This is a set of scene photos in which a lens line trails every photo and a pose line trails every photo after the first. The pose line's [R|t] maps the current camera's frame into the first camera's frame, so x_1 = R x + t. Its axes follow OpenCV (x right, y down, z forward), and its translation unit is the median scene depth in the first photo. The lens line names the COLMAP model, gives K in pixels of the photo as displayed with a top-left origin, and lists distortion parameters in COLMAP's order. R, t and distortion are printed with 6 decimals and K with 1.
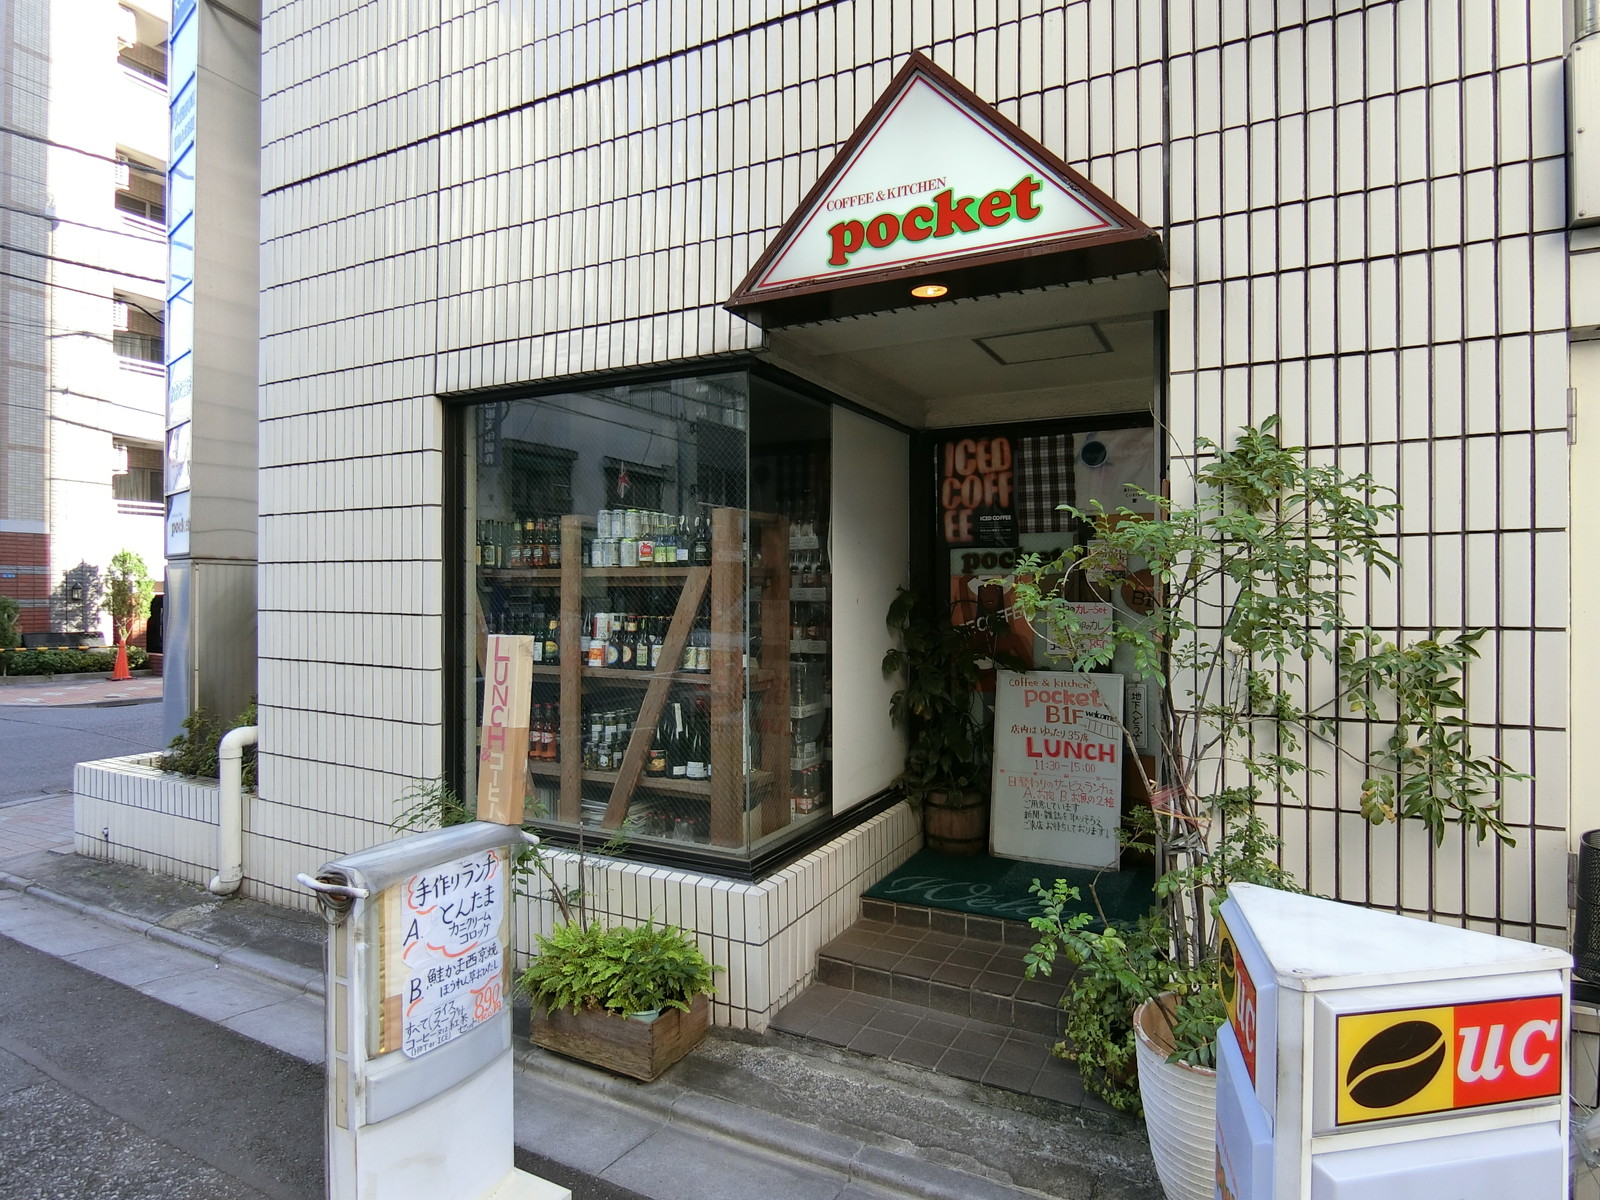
lens RADIAL K [[891.8, 0, 798.8], [0, 891.8, 594.6], [0, 0, 1]] dist [-0.017959, -0.003158]
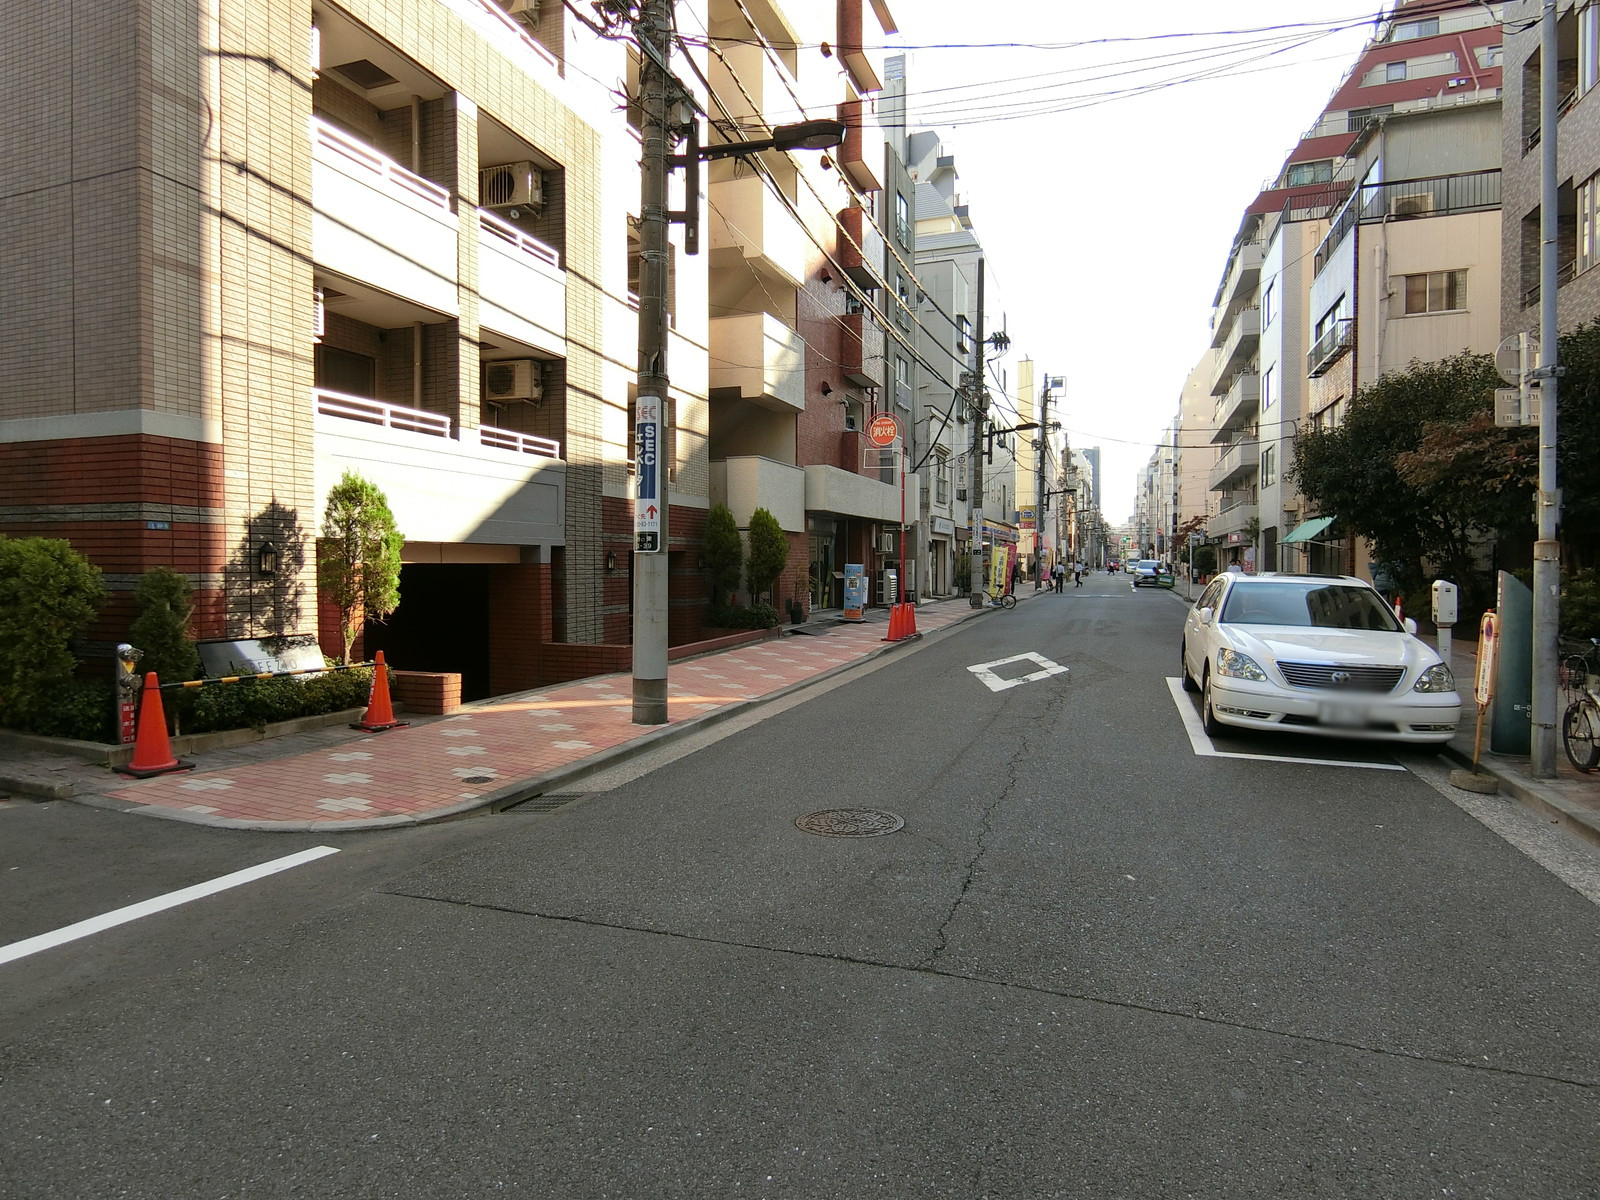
lens RADIAL K [[891.8, 0, 800.3], [0, 891.8, 591.0], [0, 0, 1]] dist [-0.017959, -0.003158]
pose [[0.990470, -0.008458, 0.137466, -0.581783], [0.005544, 0.999752, 0.021567, 0.006429], [-0.137615, -0.020600, 0.990272, 0.439168]]
